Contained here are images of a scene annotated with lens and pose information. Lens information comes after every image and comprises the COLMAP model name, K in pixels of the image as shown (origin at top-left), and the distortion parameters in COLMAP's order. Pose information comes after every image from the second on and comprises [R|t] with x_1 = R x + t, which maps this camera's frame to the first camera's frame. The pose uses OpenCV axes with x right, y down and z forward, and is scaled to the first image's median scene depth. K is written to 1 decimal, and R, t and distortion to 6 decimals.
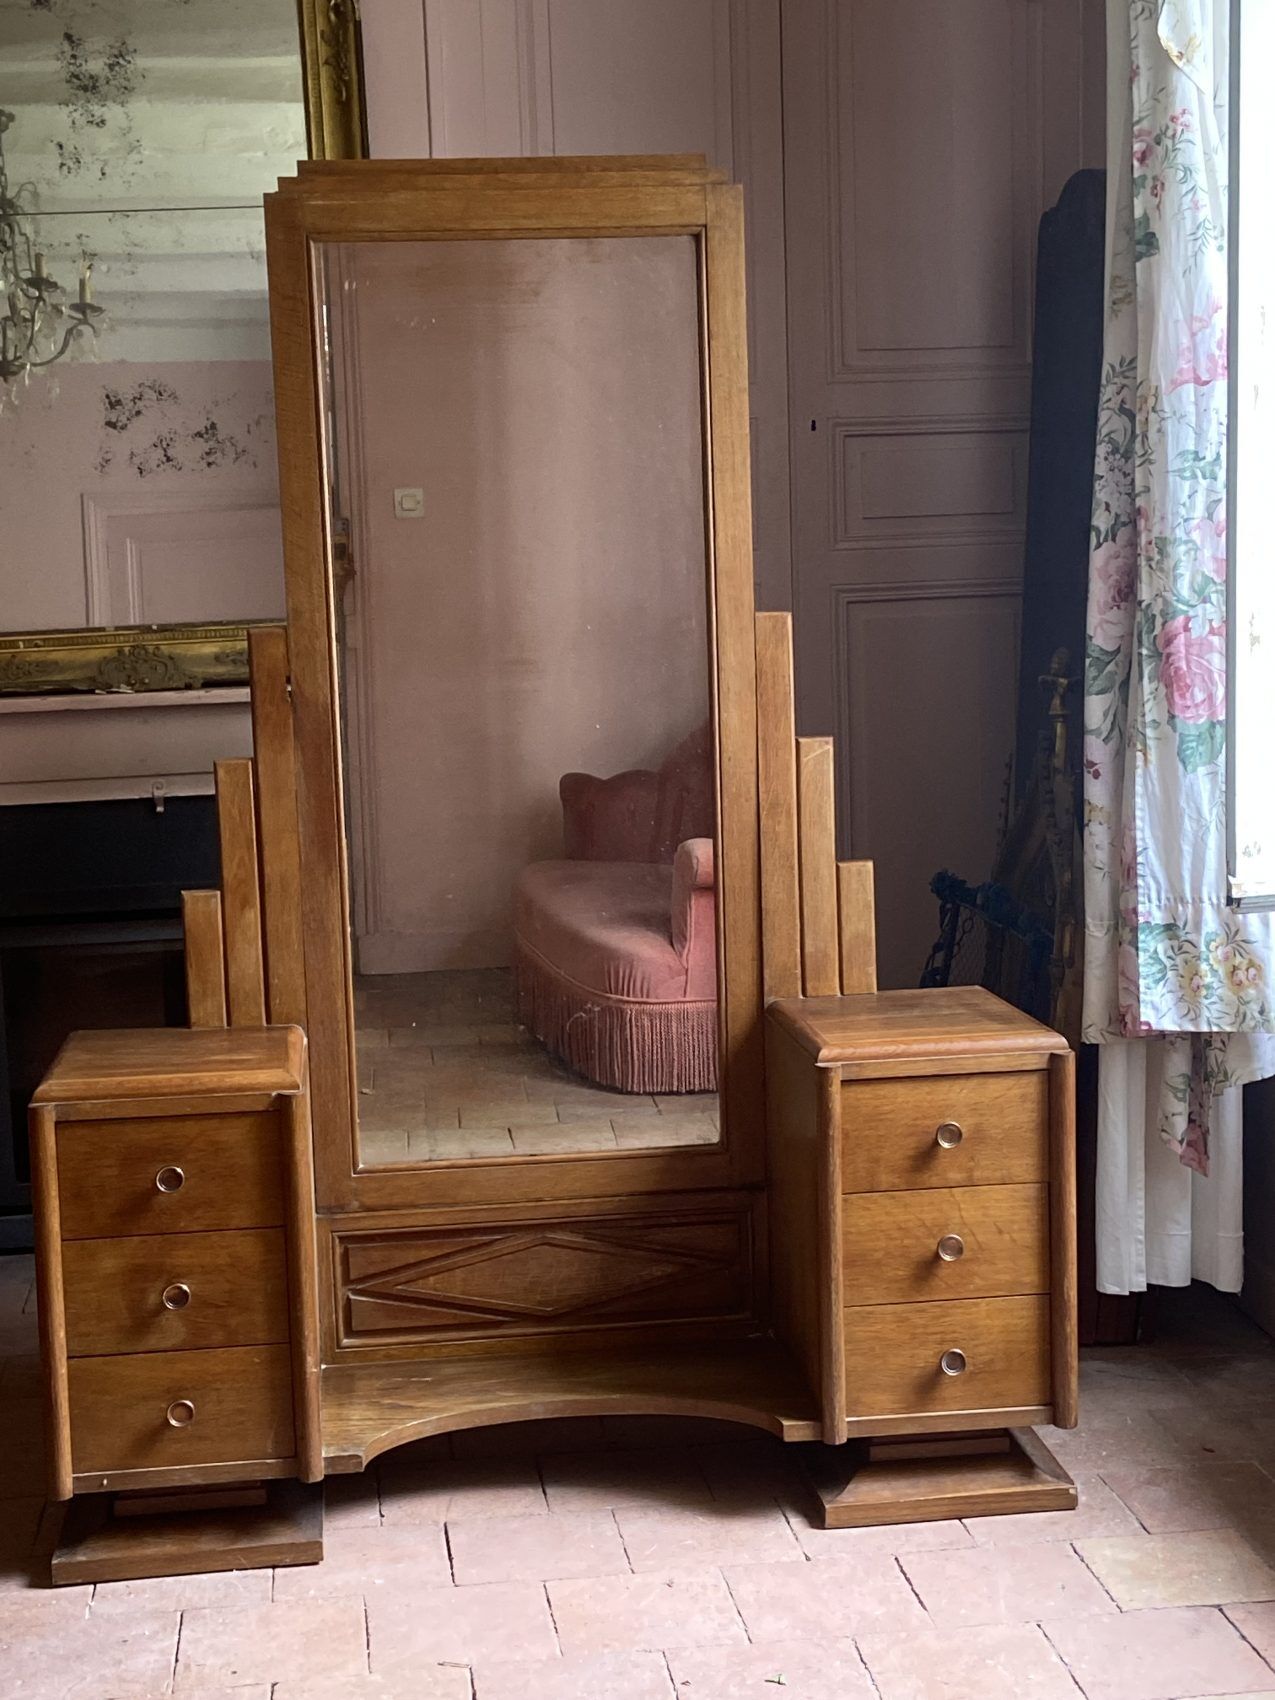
lens RADIAL K [[2564.1, 0, 637.0], [0, 2564.1, 886.4], [0, 0, 1]] dist [0.100704, 0.000000]
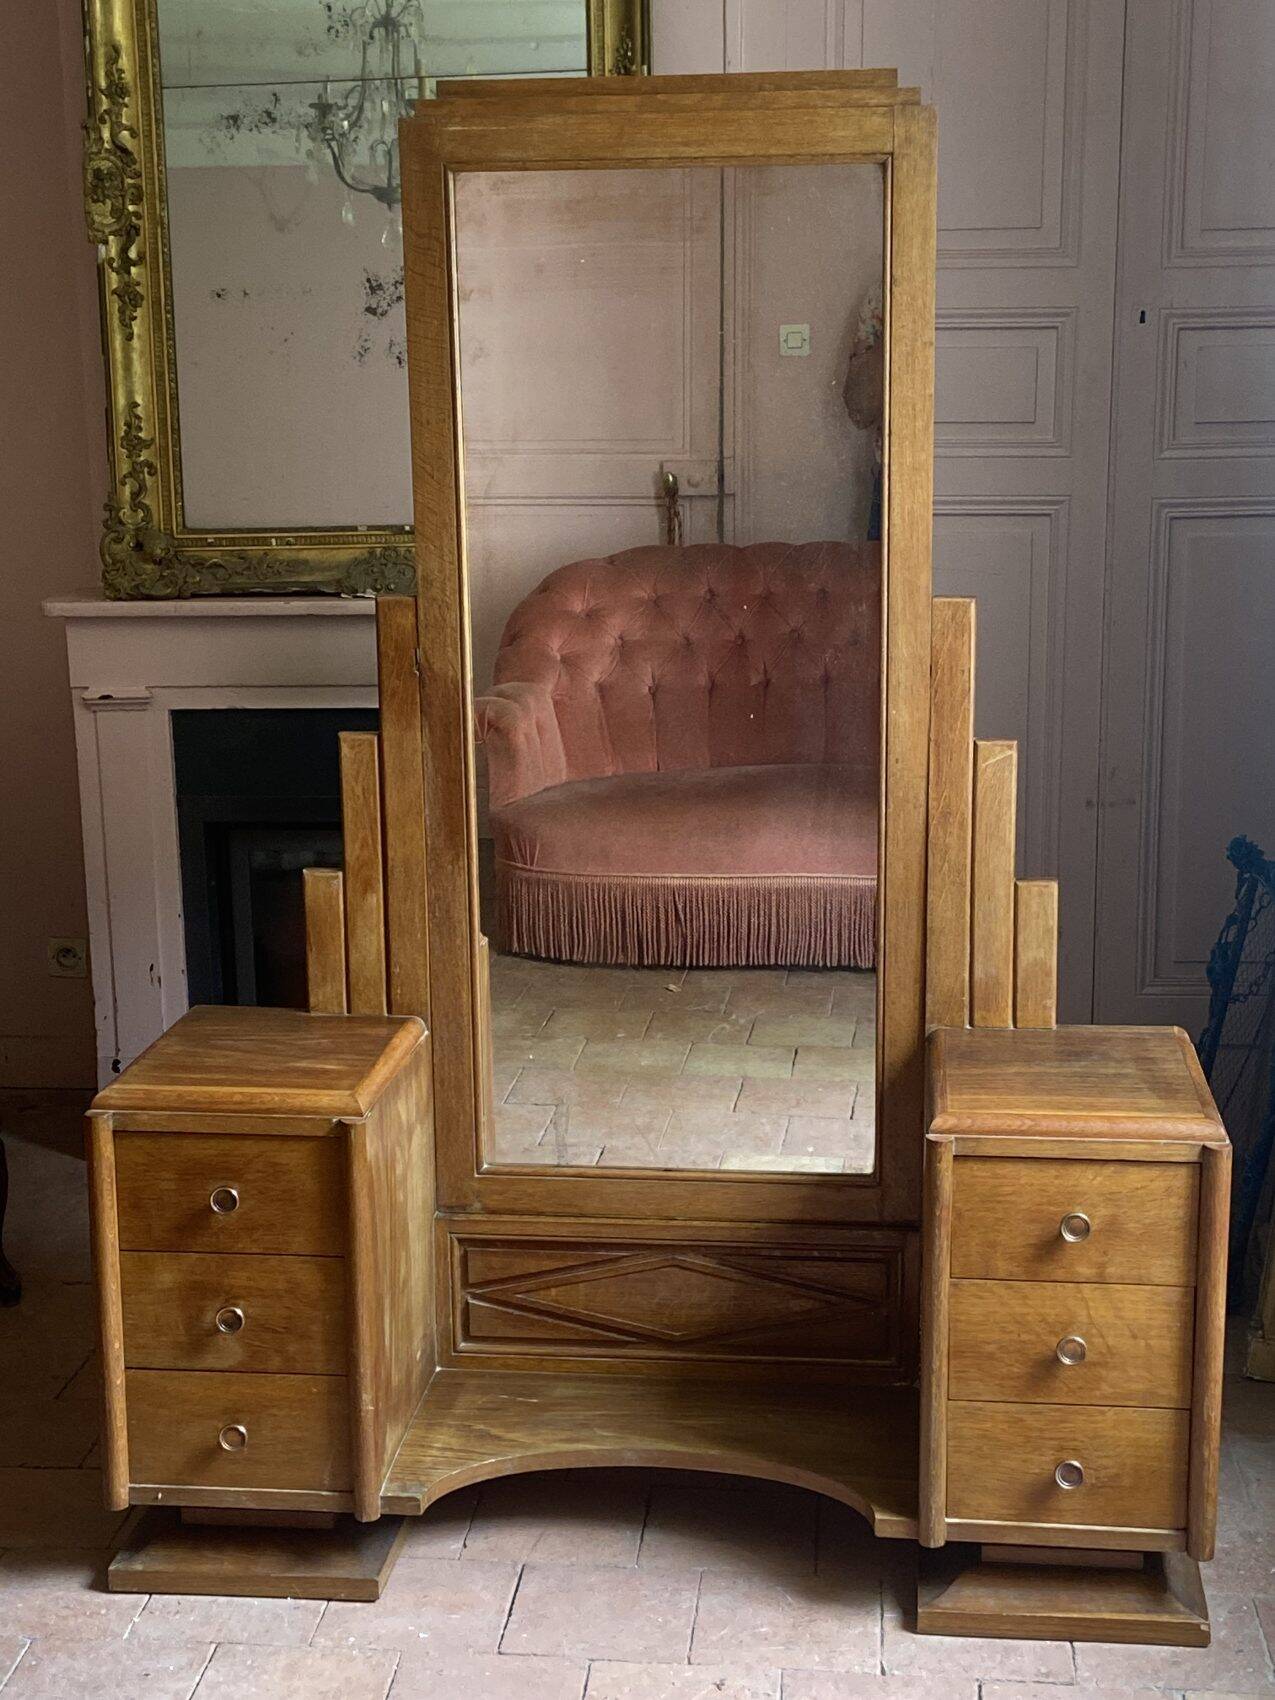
lens RADIAL K [[2564.1, 0, 628.8], [0, 2564.1, 887.0], [0, 0, 1]] dist [0.100704, 0.000000]
pose [[0.972560, 0.071346, -0.221441, 0.152453], [-0.048463, 0.993066, 0.107106, -0.101151], [0.227547, -0.093435, 0.969274, 0.115349]]
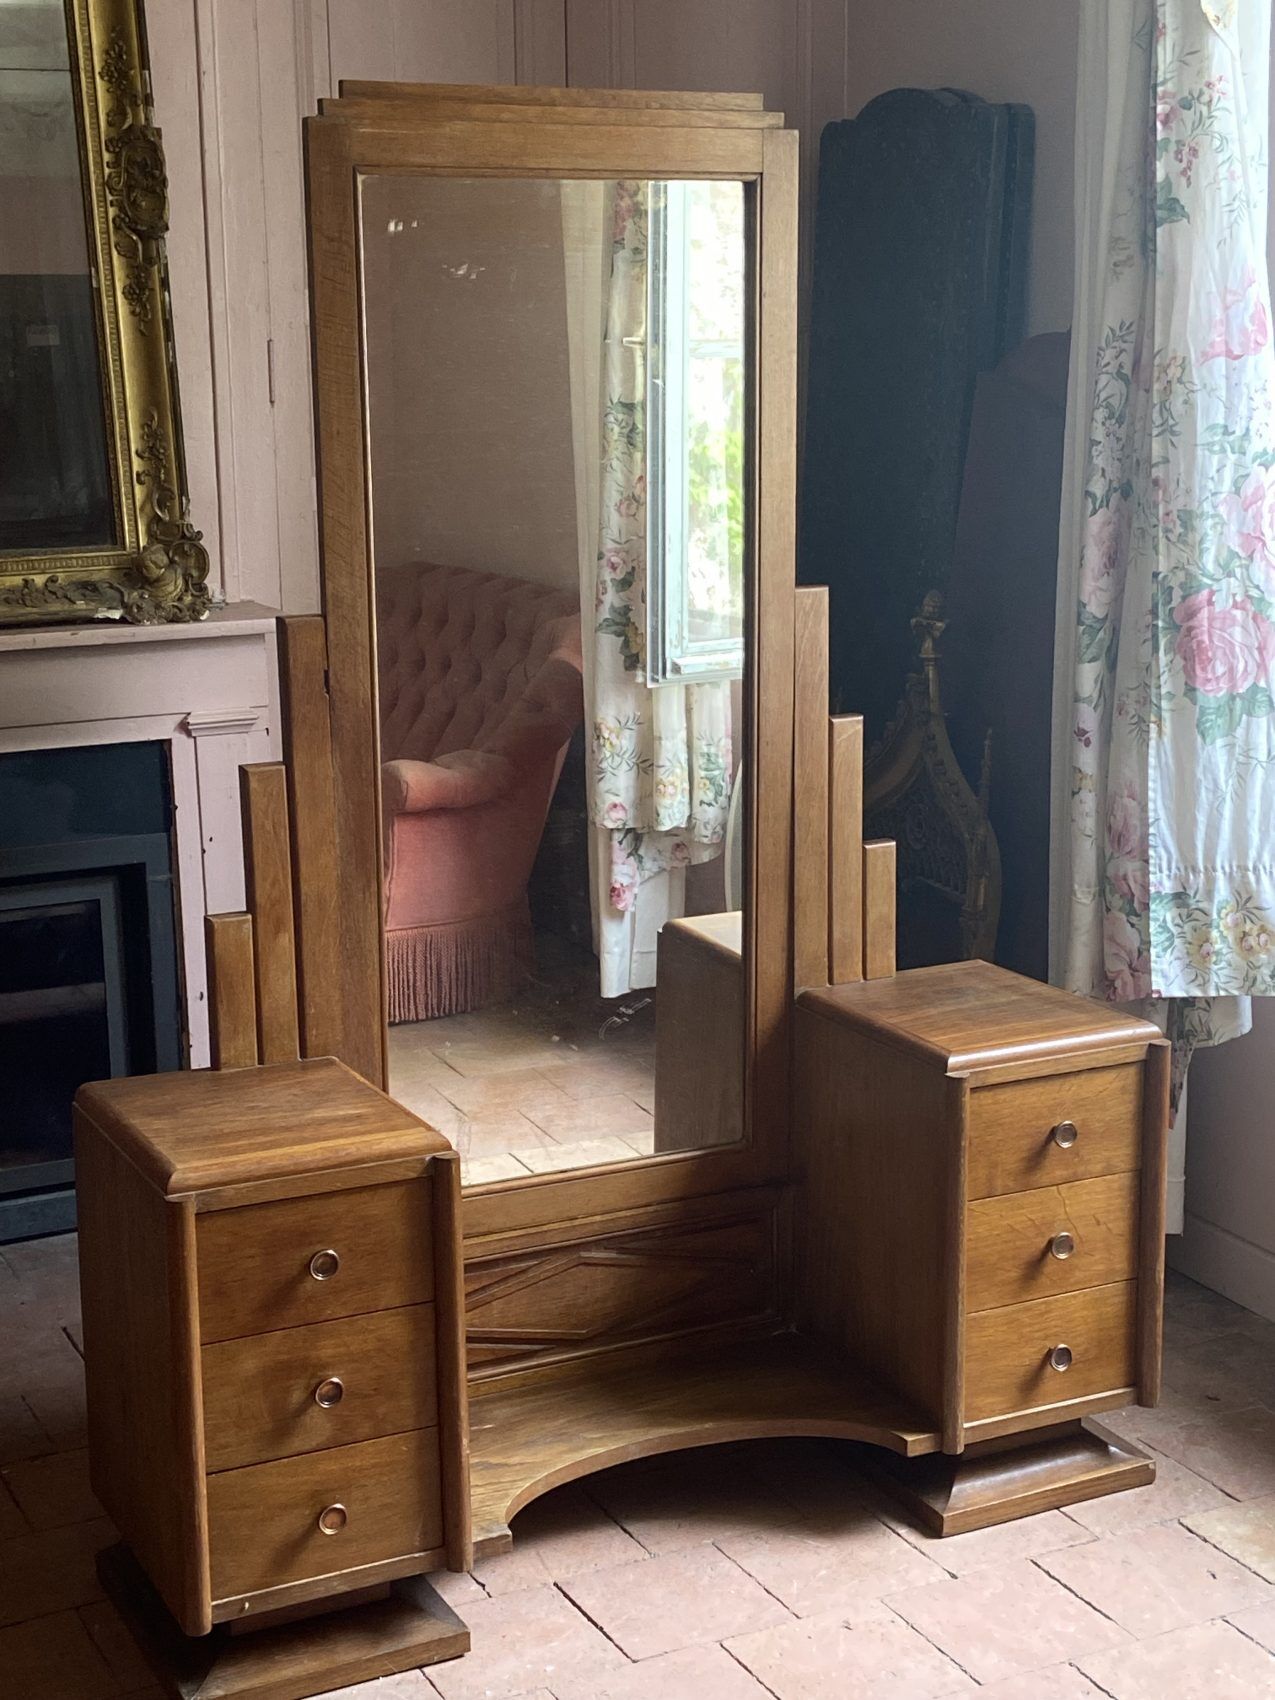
lens RADIAL K [[2567.5, 0, 675.4], [0, 2567.5, 878.9], [0, 0, 1]] dist [0.104458, 0.000000]
pose [[0.939086, -0.050084, 0.340013, -0.334326], [0.023214, 0.996309, 0.082642, -0.082244], [-0.342897, -0.069715, 0.936783, 0.125563]]
